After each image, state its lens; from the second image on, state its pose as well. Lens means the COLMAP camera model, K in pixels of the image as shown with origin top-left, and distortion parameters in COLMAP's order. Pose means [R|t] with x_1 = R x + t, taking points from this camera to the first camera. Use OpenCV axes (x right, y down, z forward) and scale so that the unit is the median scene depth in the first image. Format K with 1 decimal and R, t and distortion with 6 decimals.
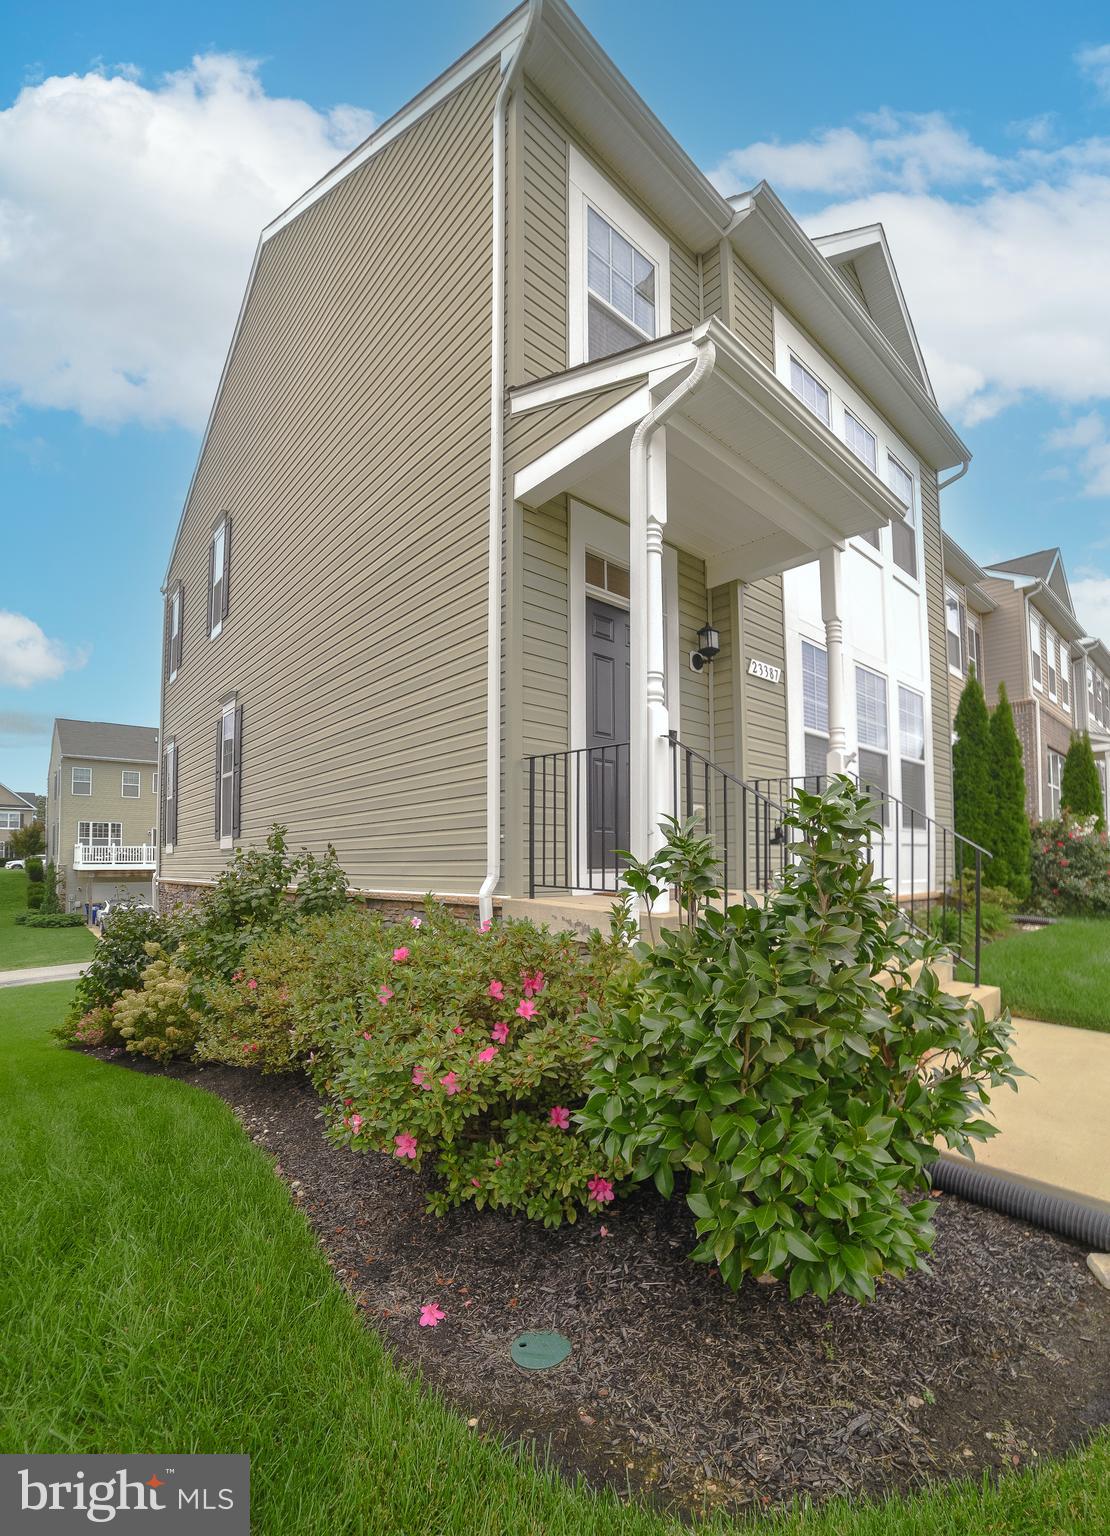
lens RADIAL K [[663.2, 0, 594.7], [0, 663.2, 813.6], [0, 0, 1]] dist [-0.052254, 0.000400]
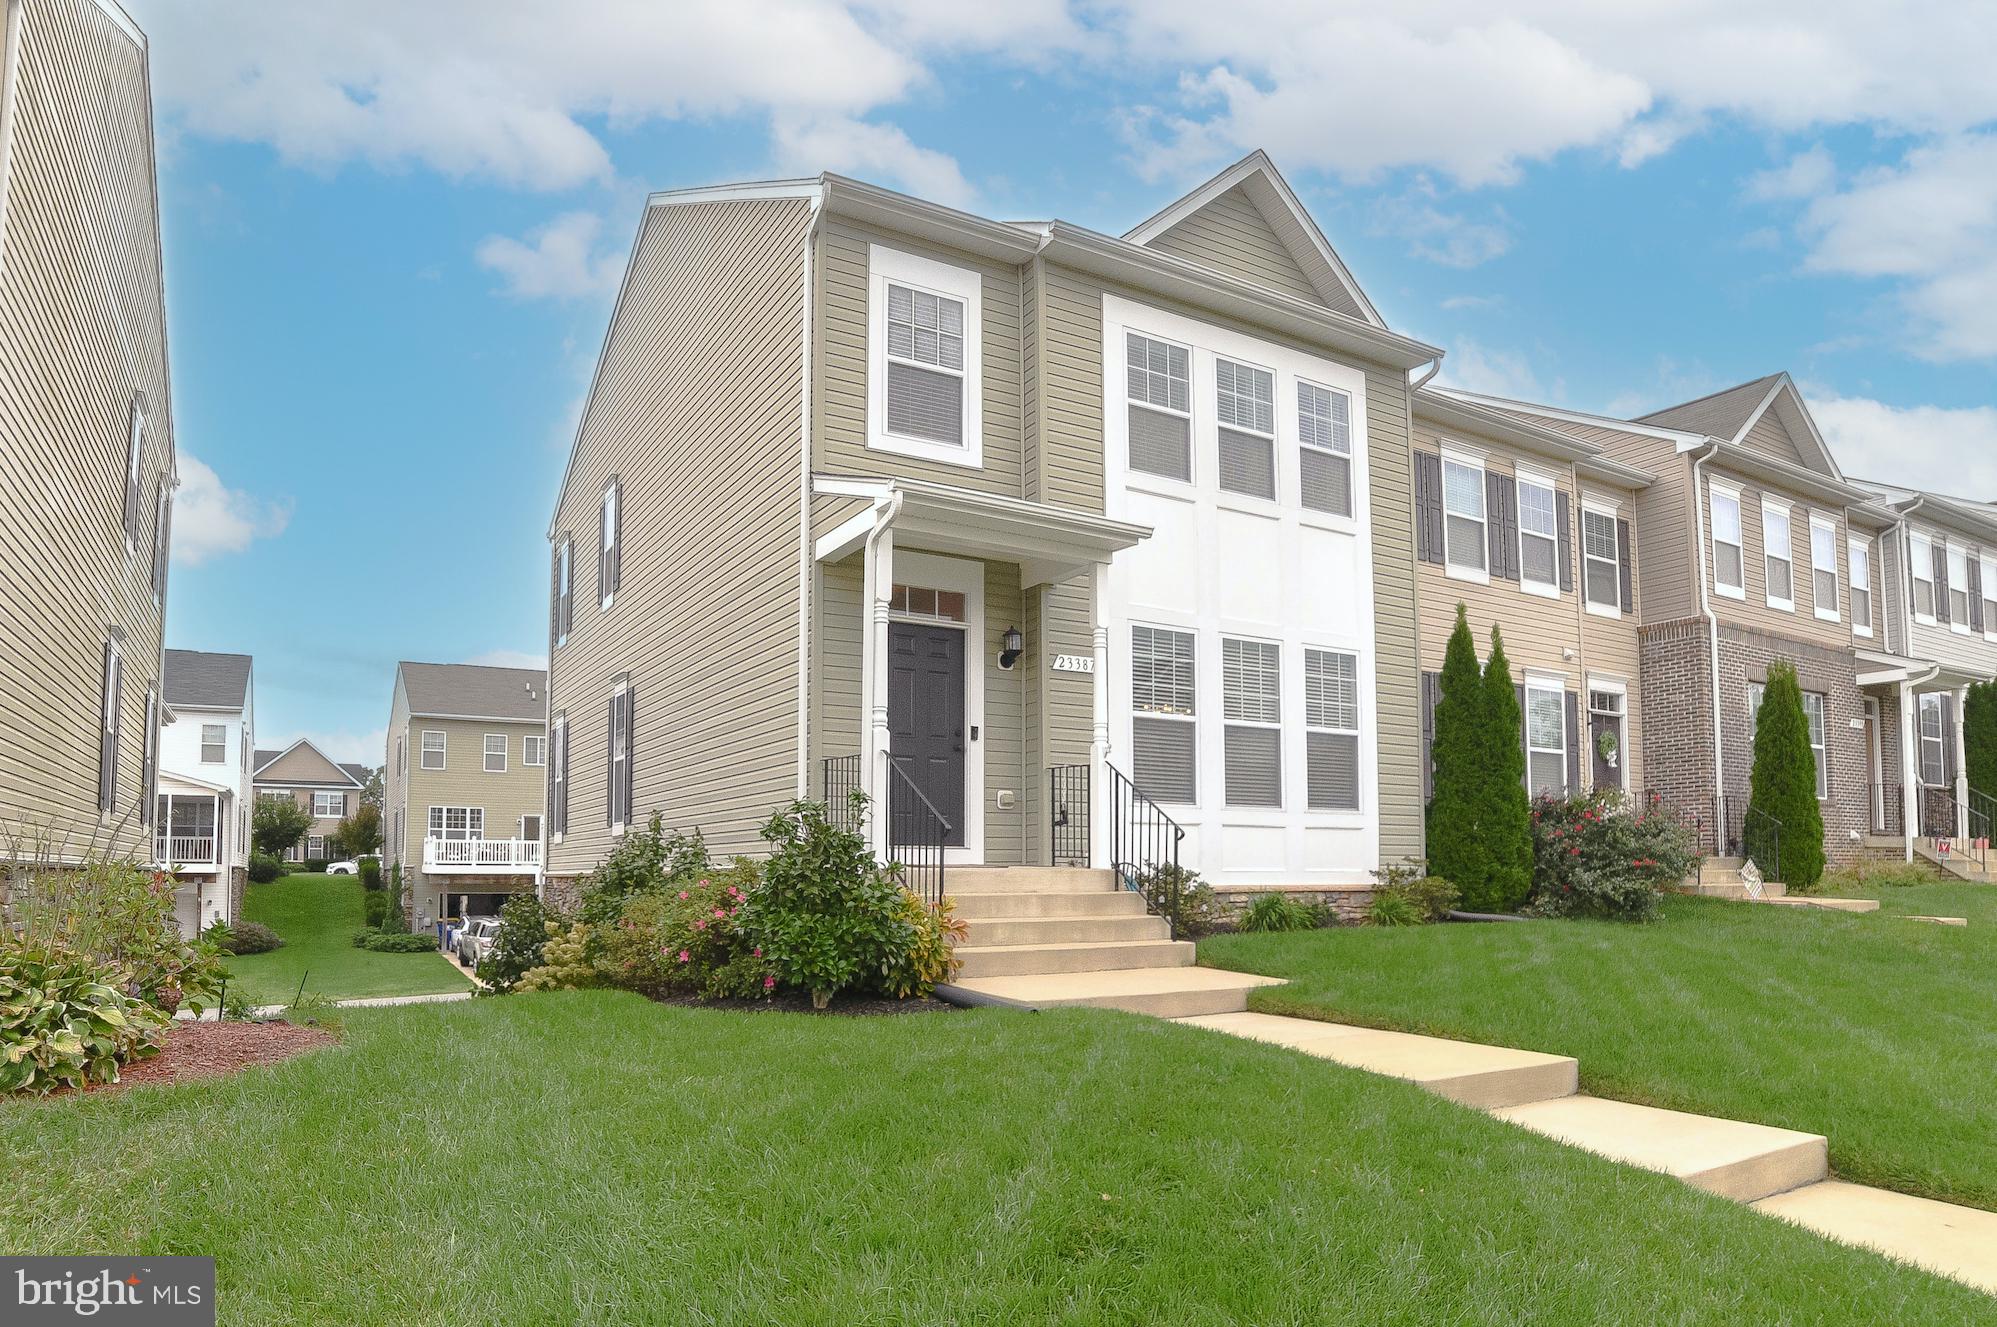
lens RADIAL K [[1246.8, 0, 998.4], [0, 1246.8, 725.0], [0, 0, 1]] dist [-0.071174, 0.000754]
pose [[0.975614, -0.021556, -0.218431, 0.354548], [0.011090, 0.998736, -0.049028, -0.011927], [0.219211, 0.045410, 0.974620, -0.610992]]
